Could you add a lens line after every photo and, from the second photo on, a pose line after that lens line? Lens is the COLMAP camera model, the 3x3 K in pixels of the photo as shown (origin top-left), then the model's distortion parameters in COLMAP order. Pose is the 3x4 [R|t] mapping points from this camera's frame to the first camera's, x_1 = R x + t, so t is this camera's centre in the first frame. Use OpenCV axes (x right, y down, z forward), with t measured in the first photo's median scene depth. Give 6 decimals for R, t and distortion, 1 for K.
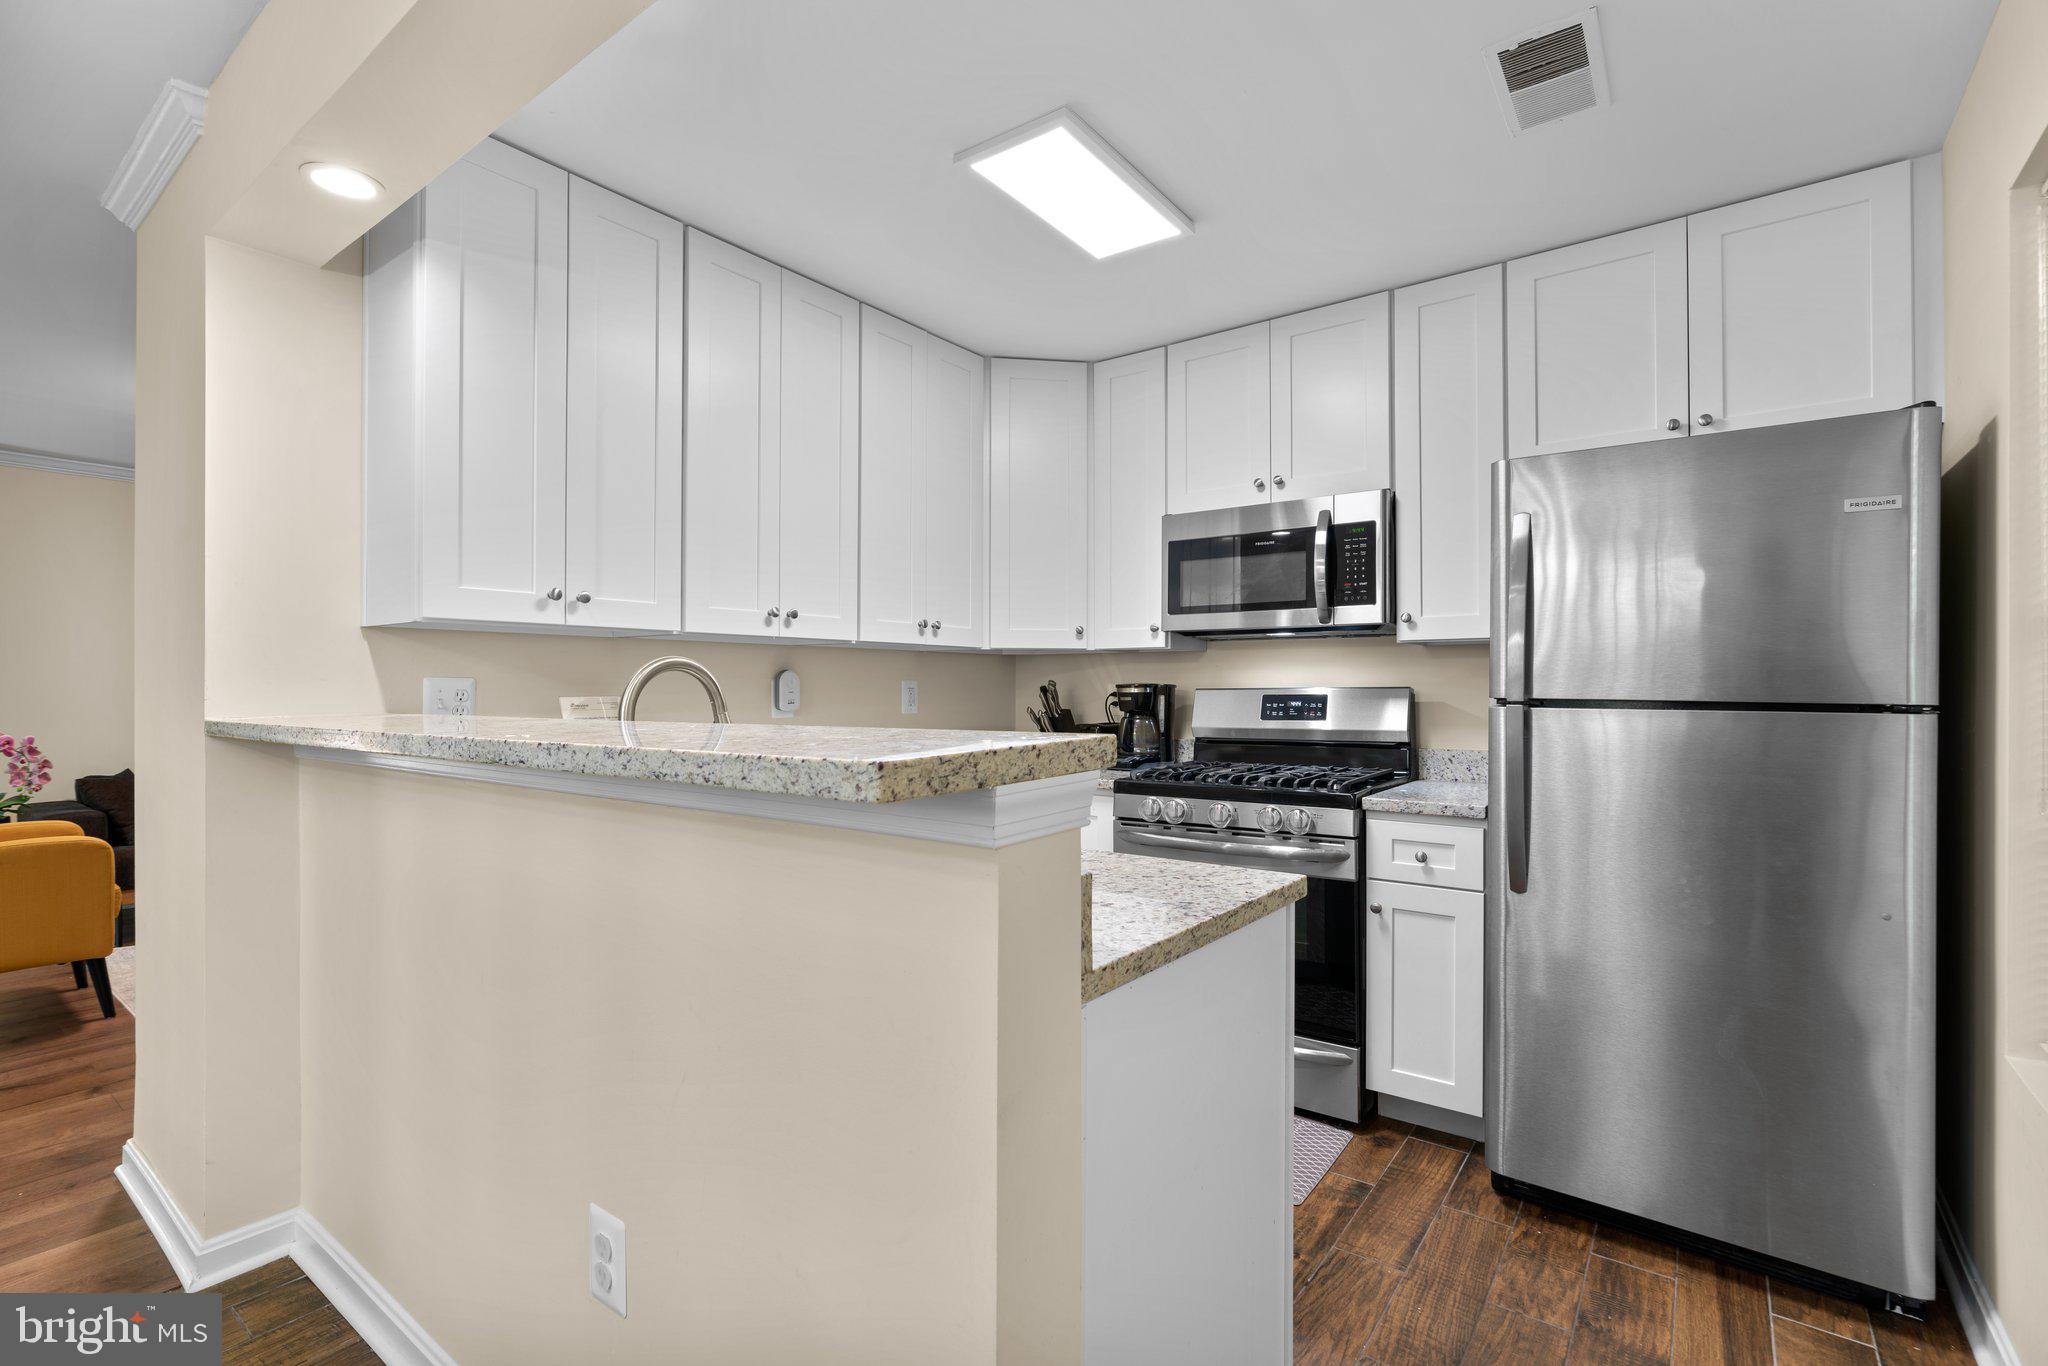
lens RADIAL K [[920.7, 0, 1028.4], [0, 920.7, 685.9], [0, 0, 1]] dist [-0.012525, 0.005056]
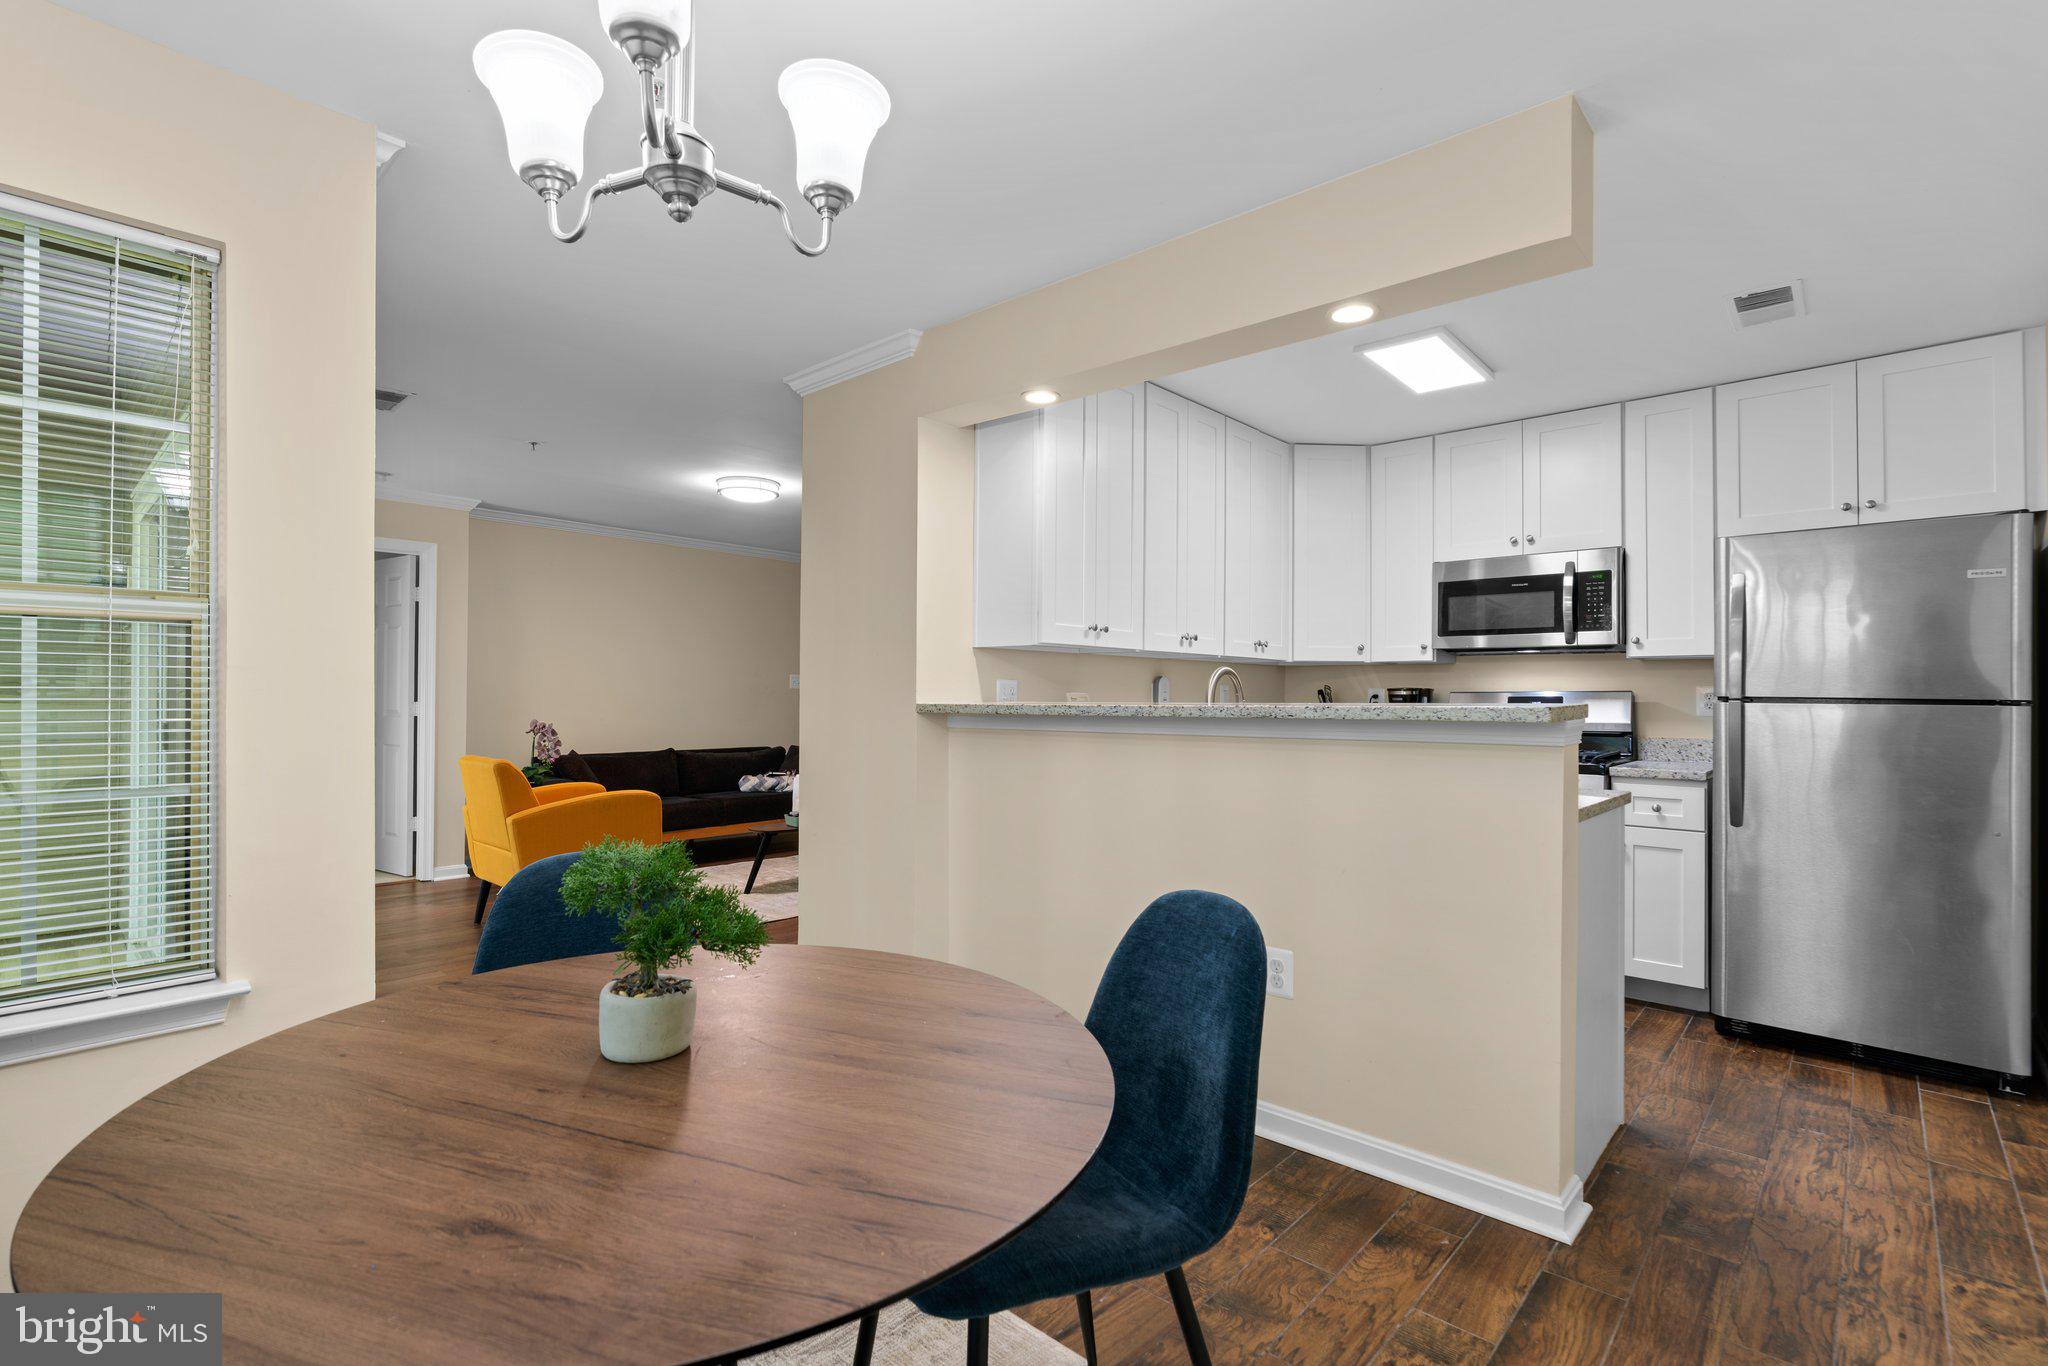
lens RADIAL K [[920.7, 0, 1038.6], [0, 920.7, 685.9], [0, 0, 1]] dist [-0.012525, 0.005056]
pose [[0.995377, 0.005554, -0.095883, -0.381703], [-0.006559, 0.999927, -0.010175, 0.015876], [0.095820, 0.010757, 0.995341, -0.499234]]
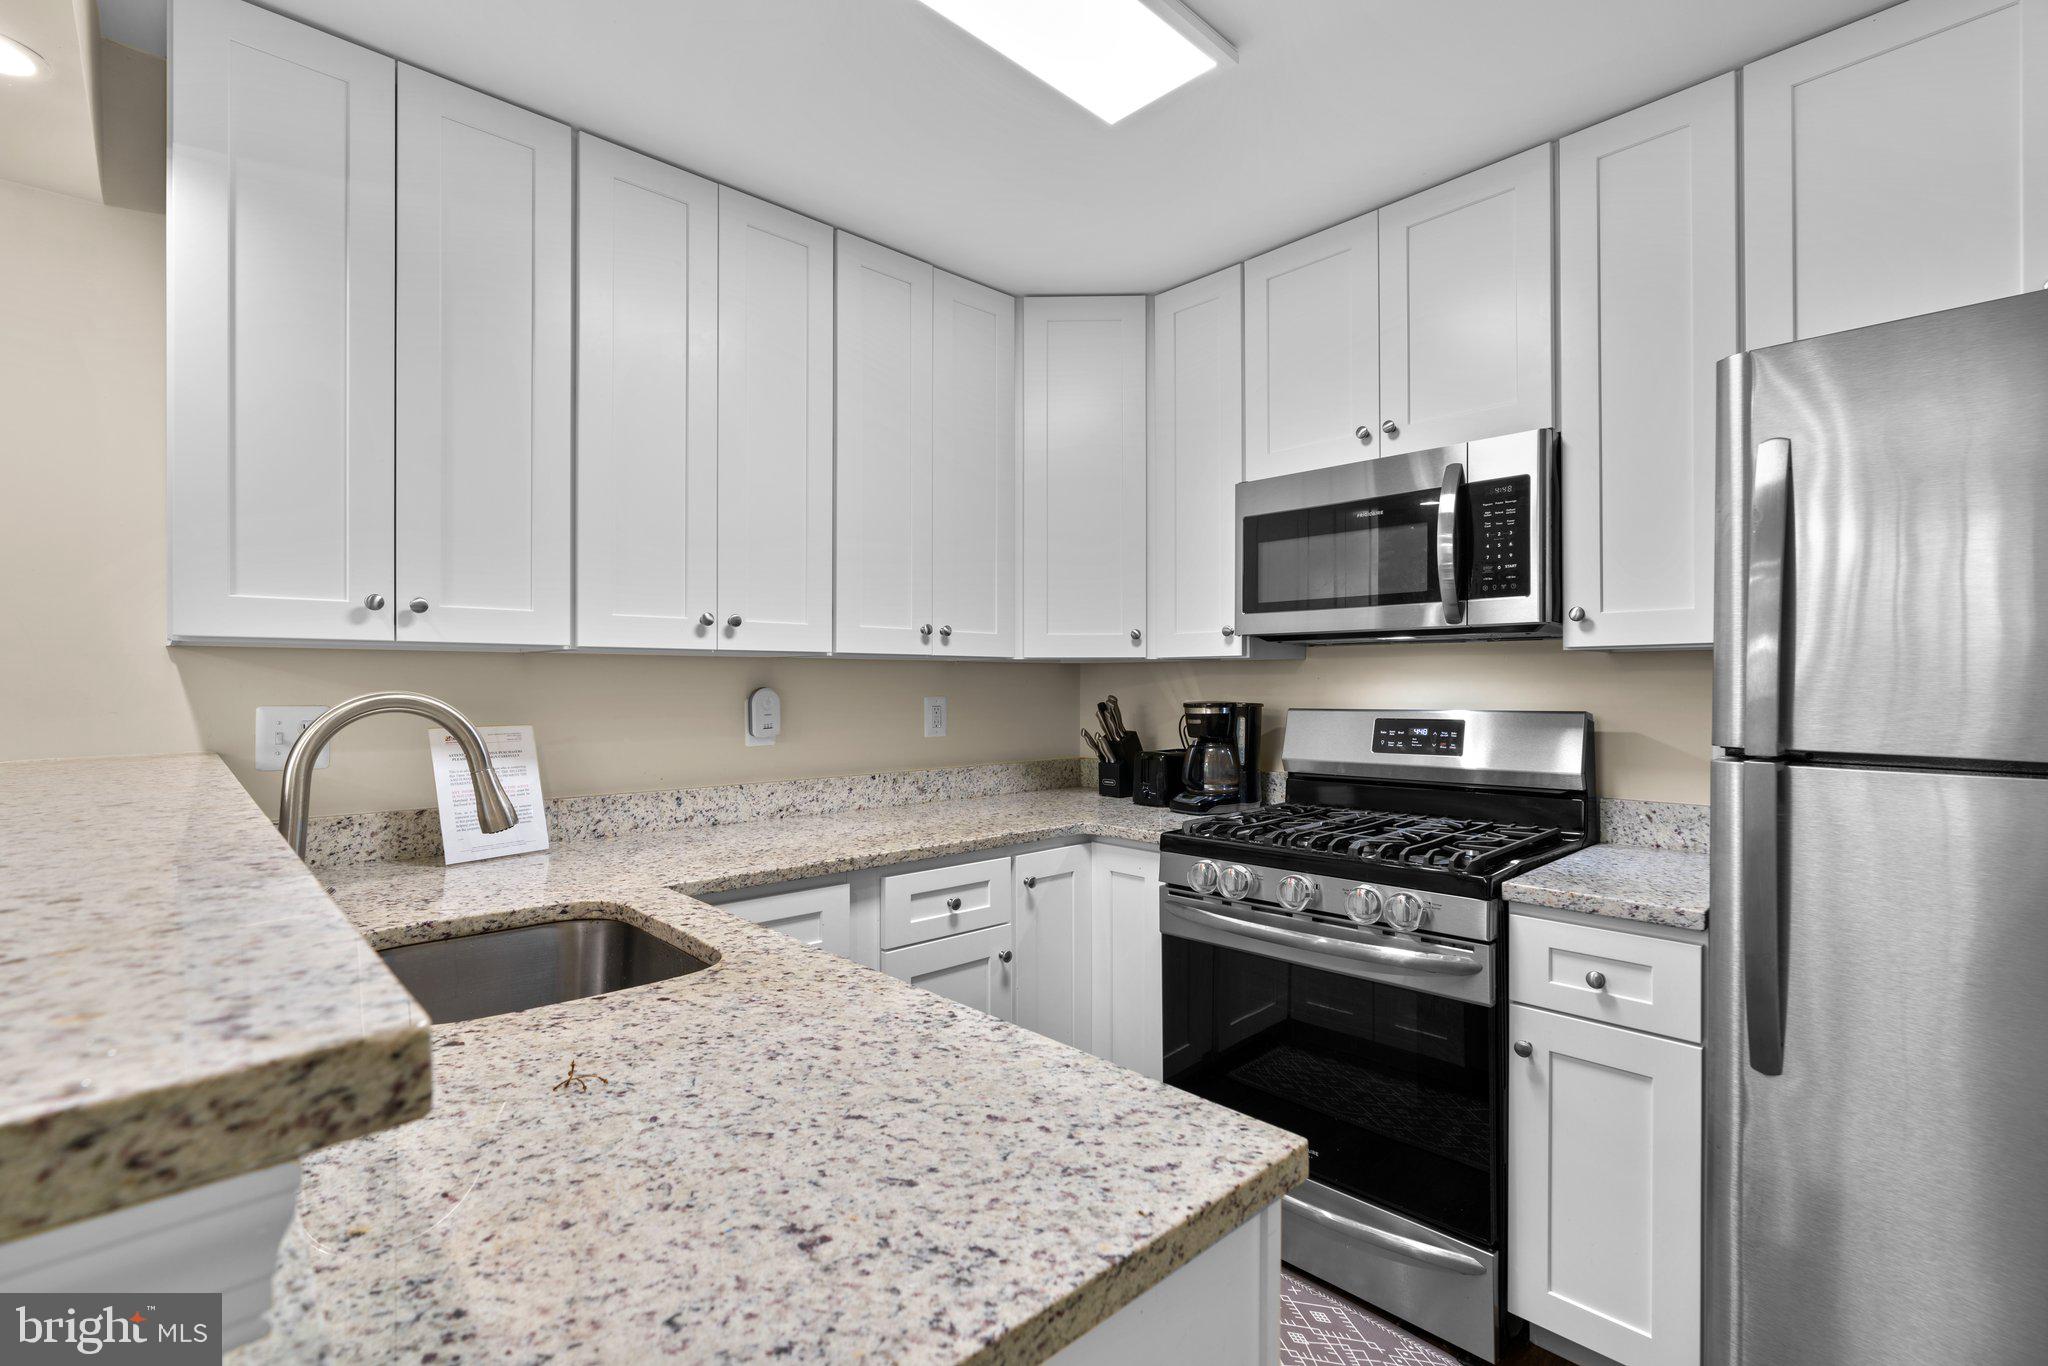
lens RADIAL K [[920.7, 0, 1028.1], [0, 920.7, 686.5], [0, 0, 1]] dist [-0.012525, 0.005056]
pose [[0.984667, -0.000864, -0.174444, 0.138819], [0.001473, 0.999993, 0.003362, -0.025298], [0.174439, -0.003567, 0.984661, 0.277950]]
